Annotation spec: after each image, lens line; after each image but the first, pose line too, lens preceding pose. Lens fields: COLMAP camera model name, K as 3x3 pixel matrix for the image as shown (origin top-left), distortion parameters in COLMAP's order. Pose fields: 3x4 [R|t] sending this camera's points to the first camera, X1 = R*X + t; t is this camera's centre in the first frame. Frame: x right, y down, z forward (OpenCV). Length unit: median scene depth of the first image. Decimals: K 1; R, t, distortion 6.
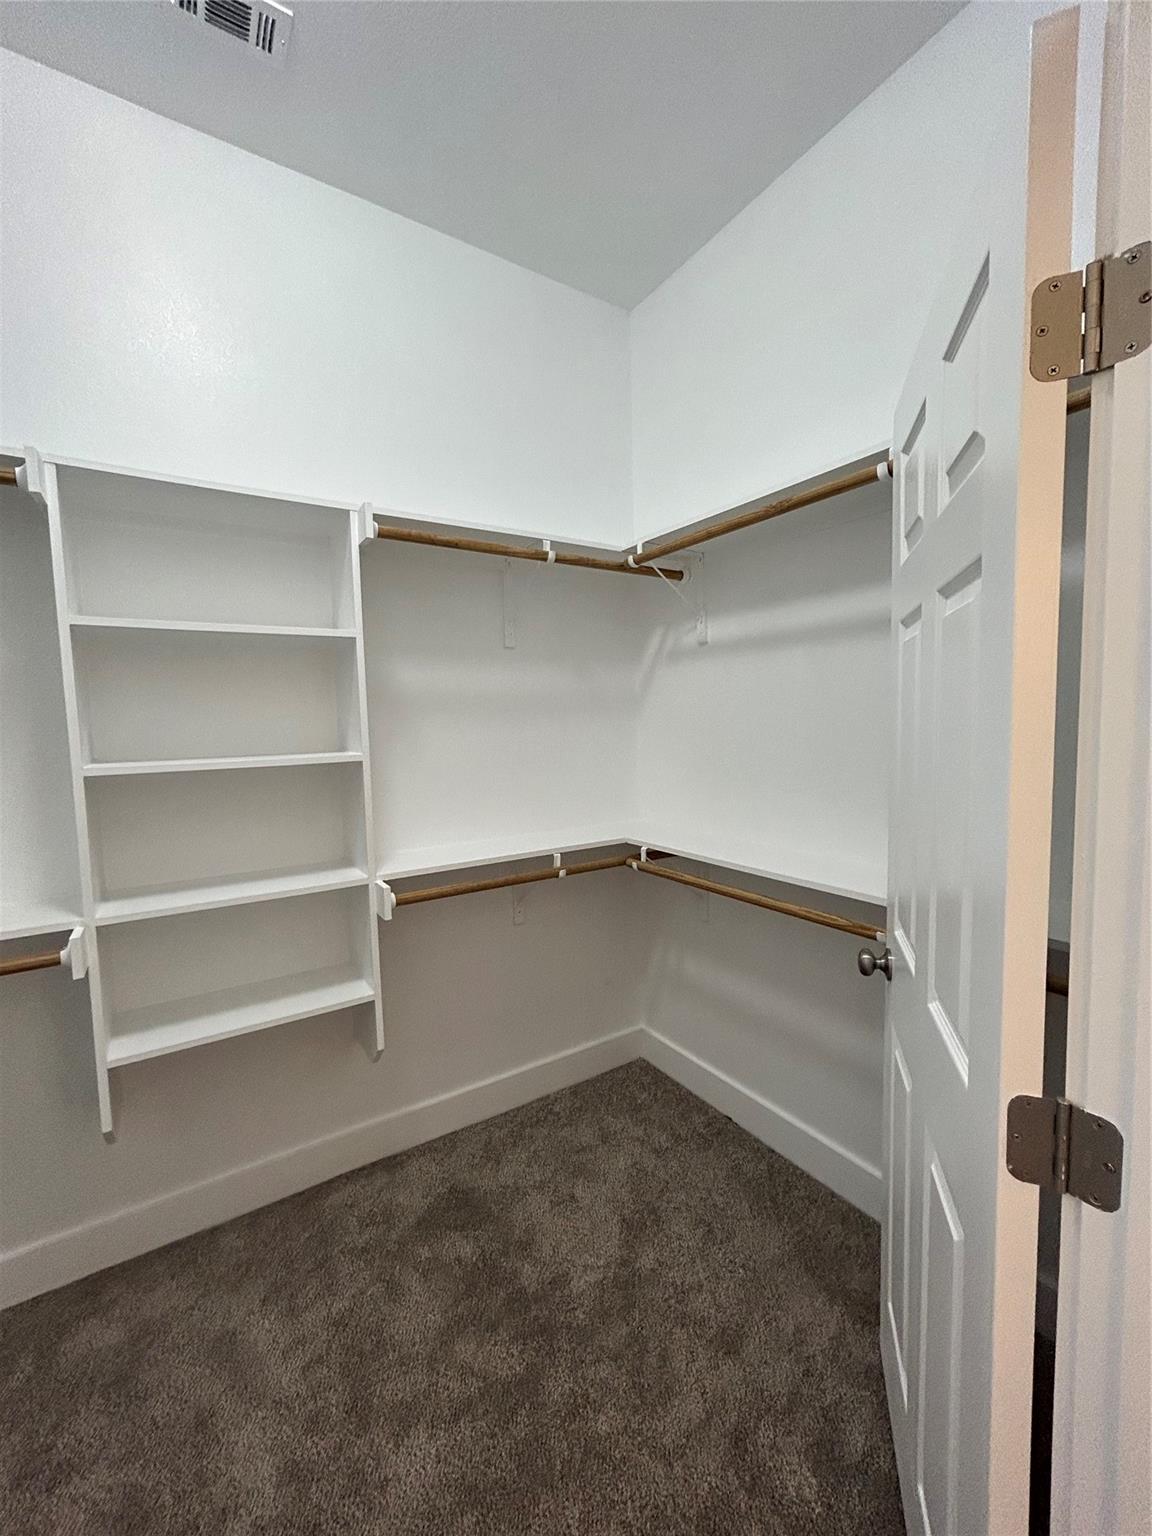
lens RADIAL K [[623.0, 0, 570.9], [0, 623.0, 766.1], [0, 0, 1]] dist [0.003833, -0.000234]
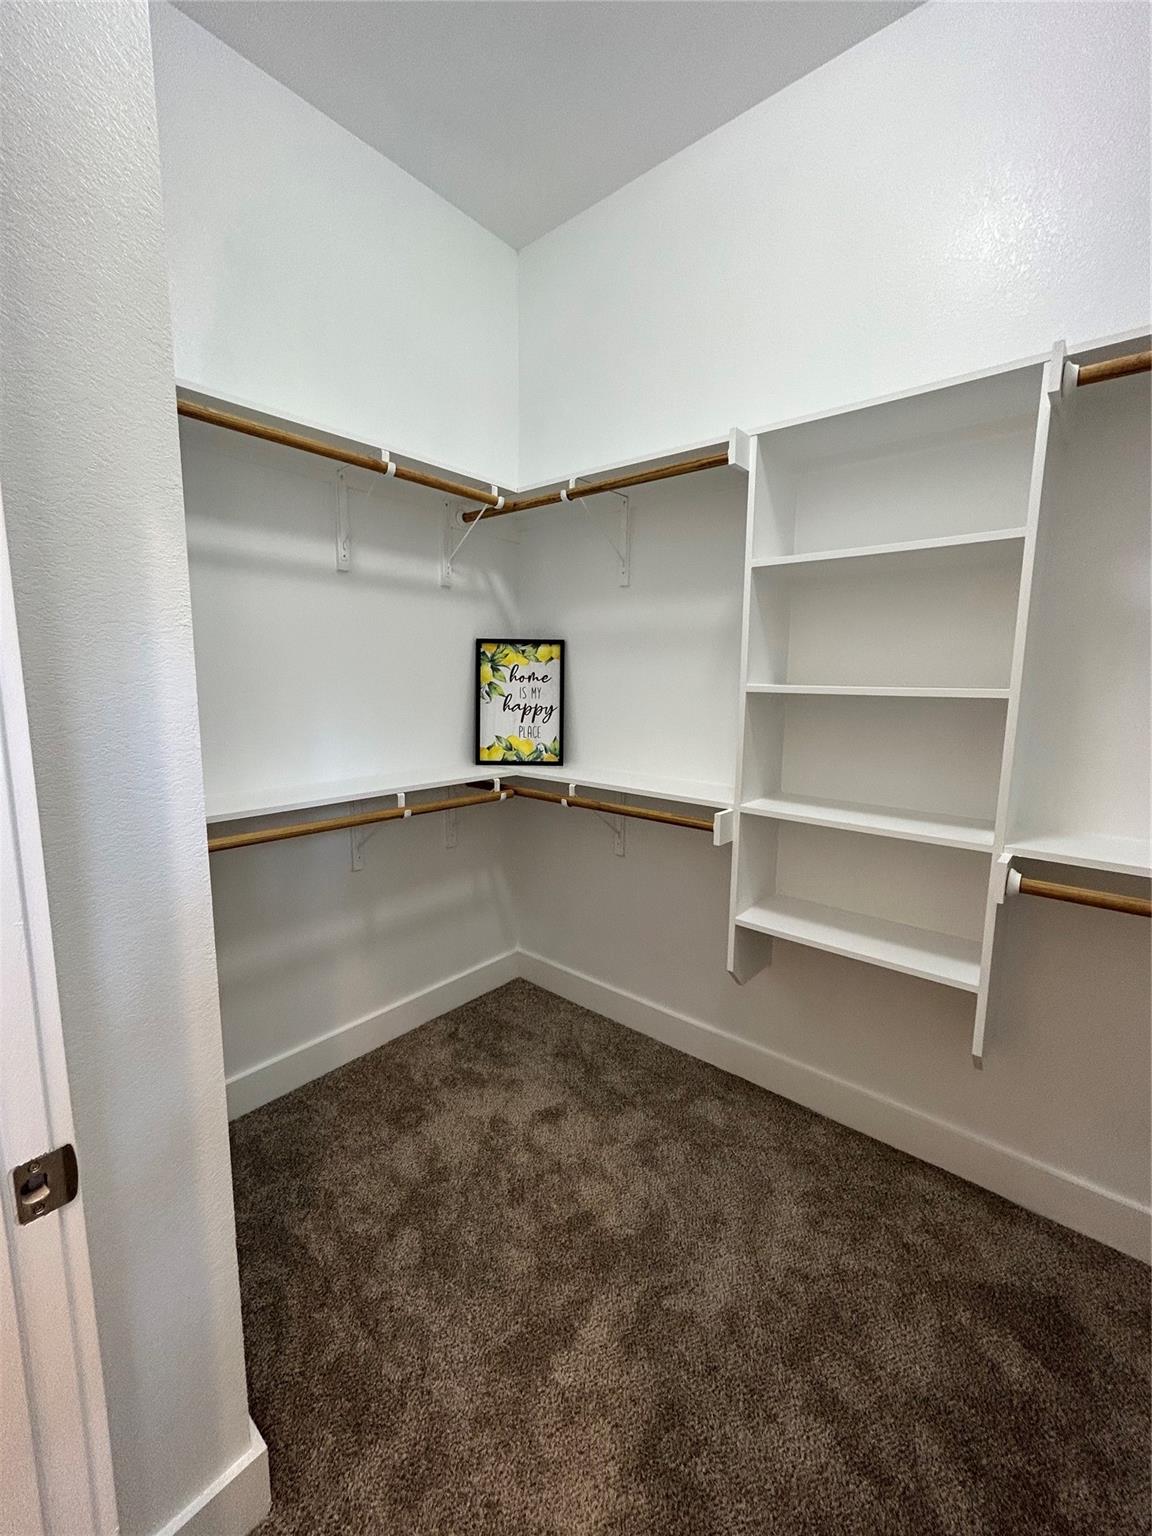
lens RADIAL K [[623.0, 0, 580.9], [0, 623.0, 761.5], [0, 0, 1]] dist [0.003833, -0.000234]
pose [[0.293731, 0.158968, -0.942577, 0.278003], [-0.091133, 0.986240, 0.137932, 0.010933], [0.951534, 0.045385, 0.304176, 0.267975]]
